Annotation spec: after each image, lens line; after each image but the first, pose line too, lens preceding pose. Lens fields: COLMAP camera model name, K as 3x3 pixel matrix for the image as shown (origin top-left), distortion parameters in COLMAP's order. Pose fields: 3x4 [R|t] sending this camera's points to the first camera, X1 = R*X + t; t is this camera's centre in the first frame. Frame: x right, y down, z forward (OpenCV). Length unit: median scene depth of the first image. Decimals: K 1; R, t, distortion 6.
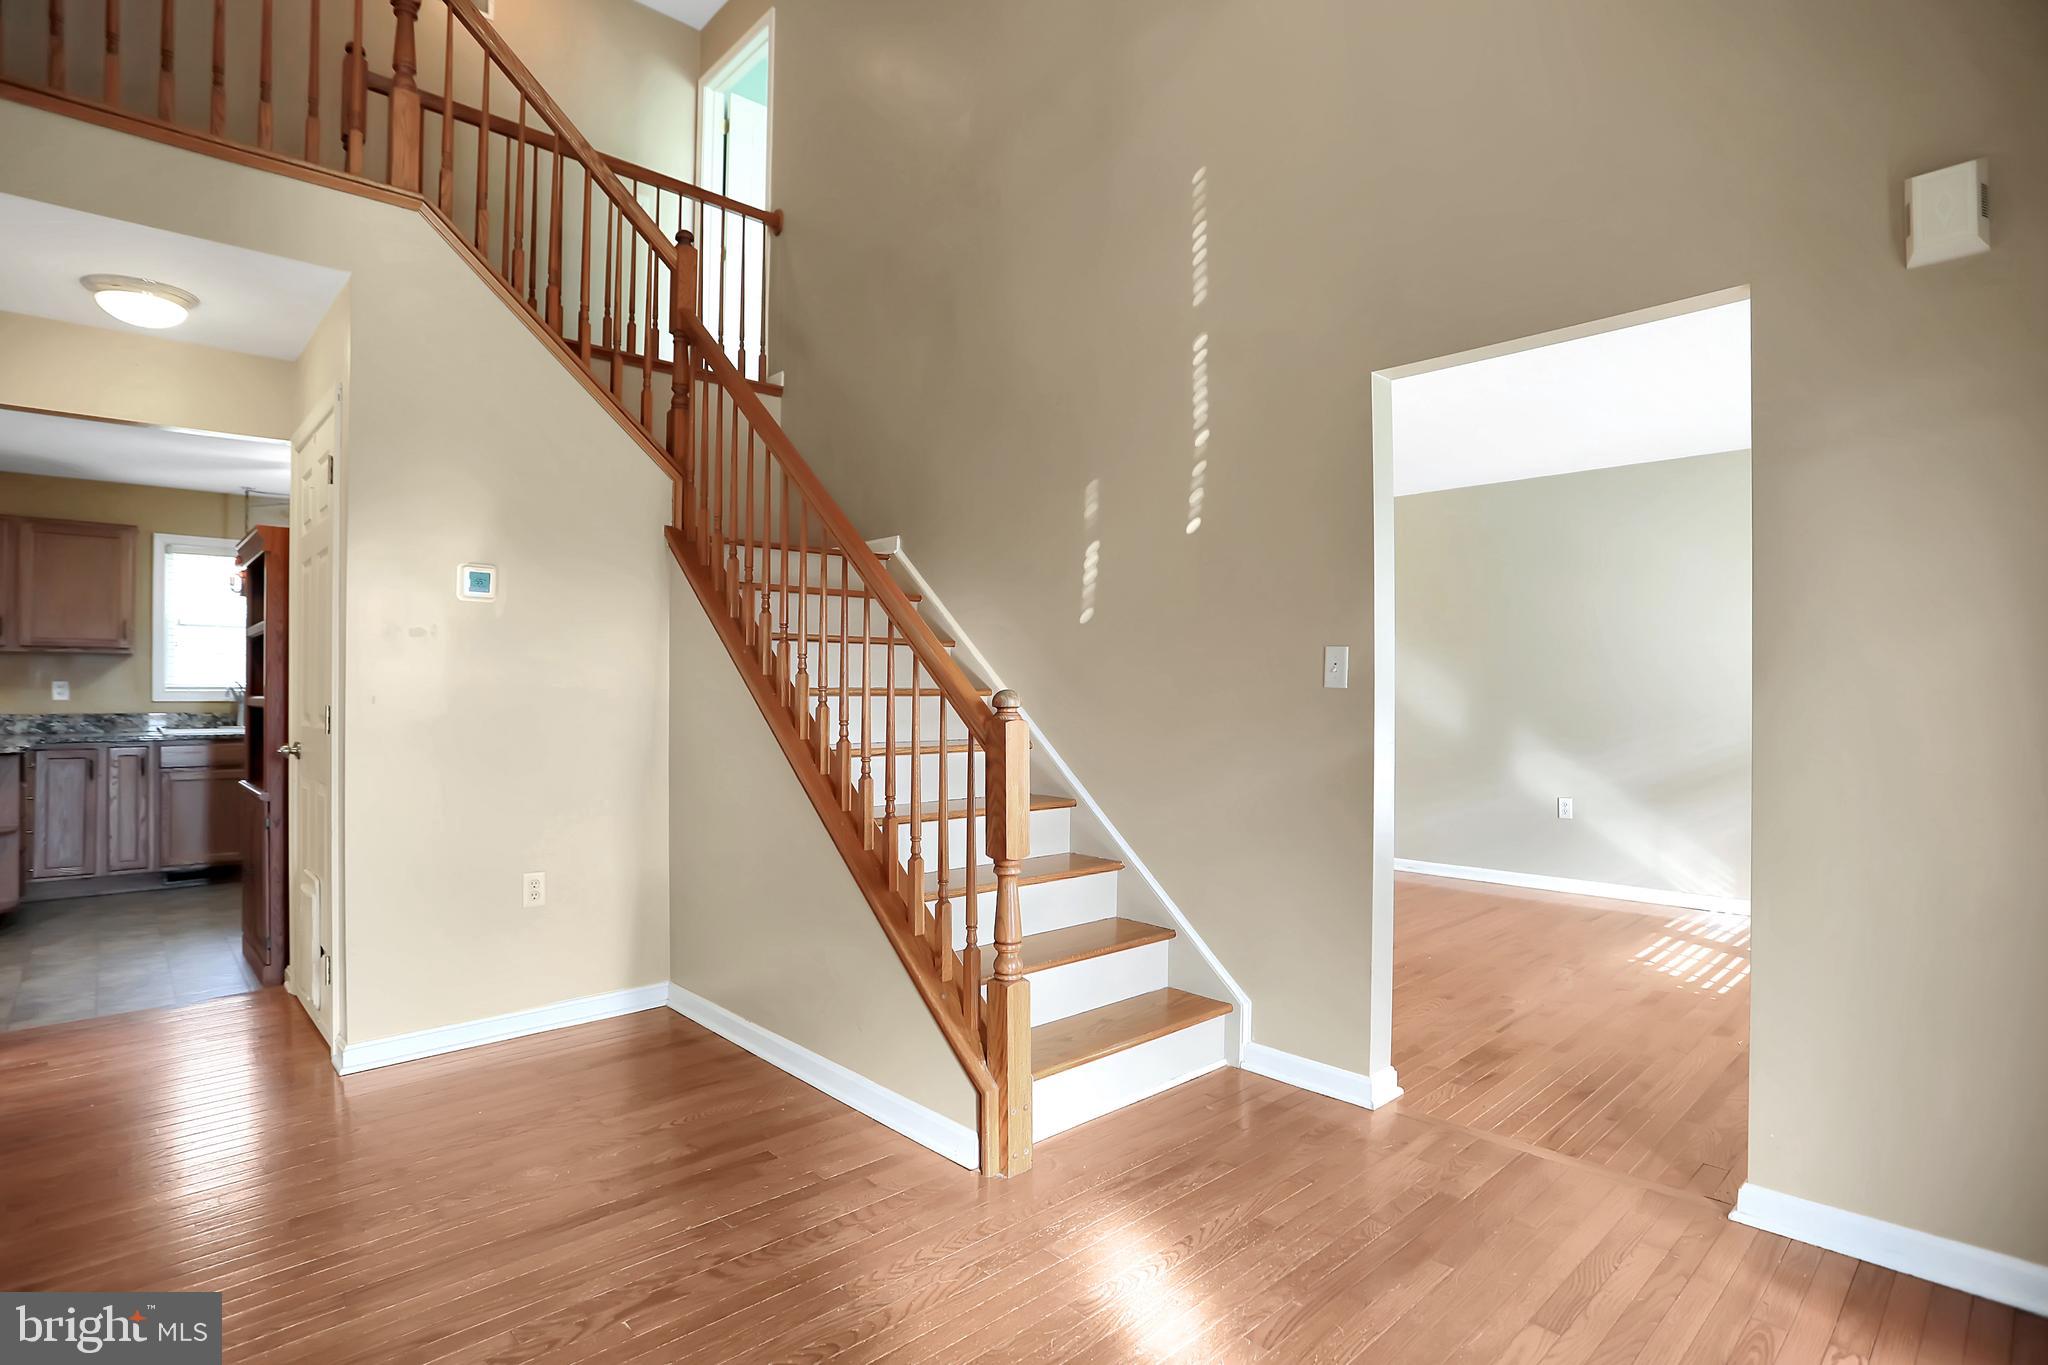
lens RADIAL K [[1012.4, 0, 1019.9], [0, 1012.4, 675.8], [0, 0, 1]] dist [-0.072996, 0.037717]
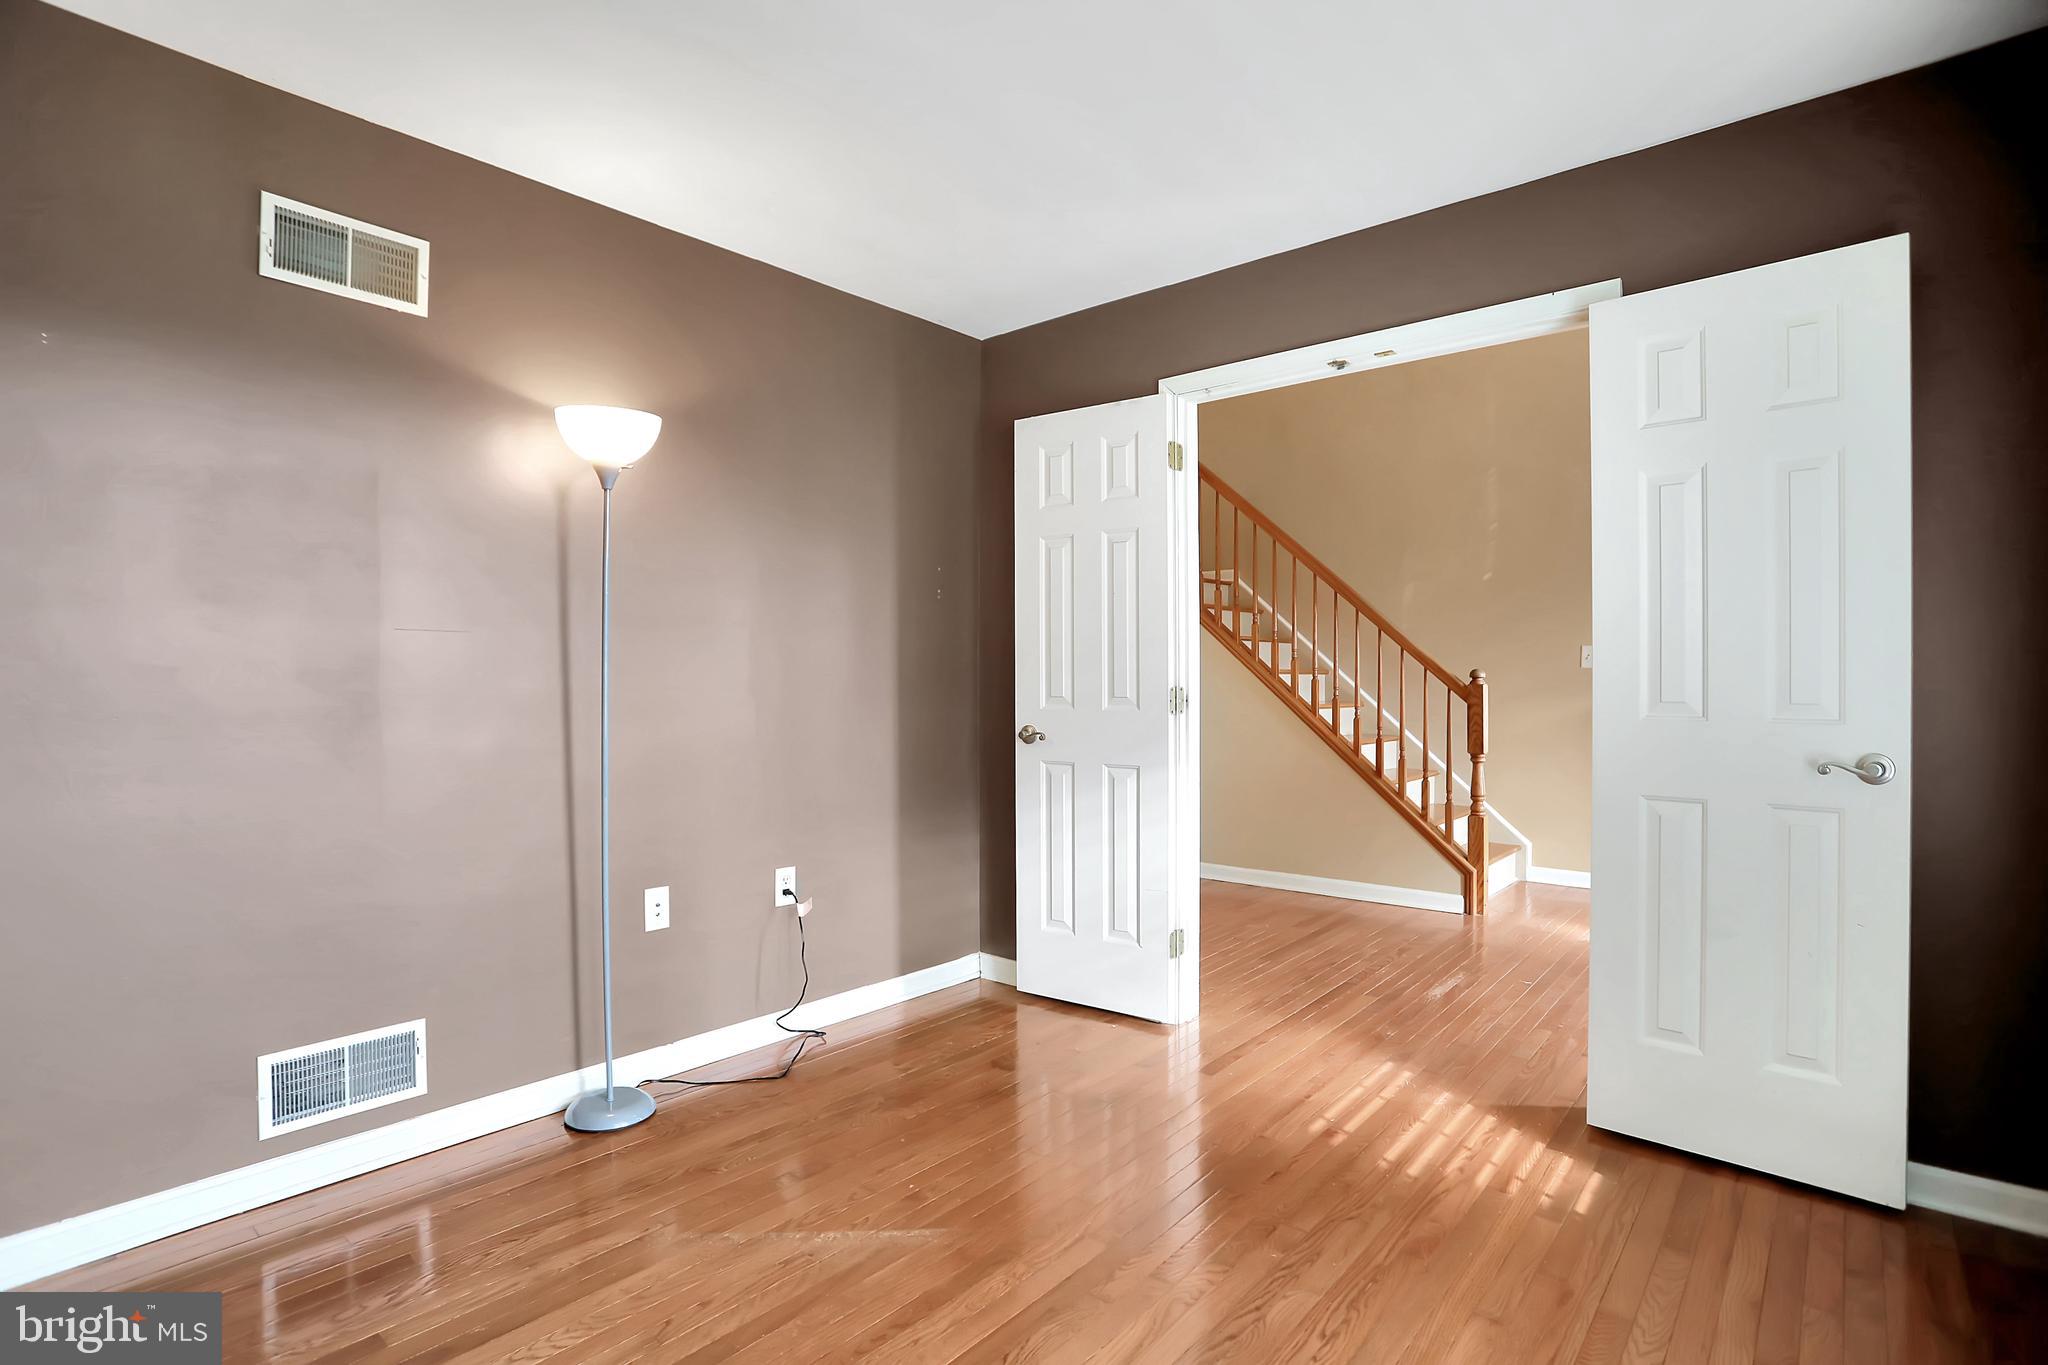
lens RADIAL K [[1012.4, 0, 1019.9], [0, 1012.4, 675.8], [0, 0, 1]] dist [-0.072996, 0.037717]
pose [[0.990758, -0.002316, 0.135621, -0.922576], [0.001159, 0.999962, 0.008607, 0.007824], [-0.135636, -0.008370, 0.990723, -0.643326]]
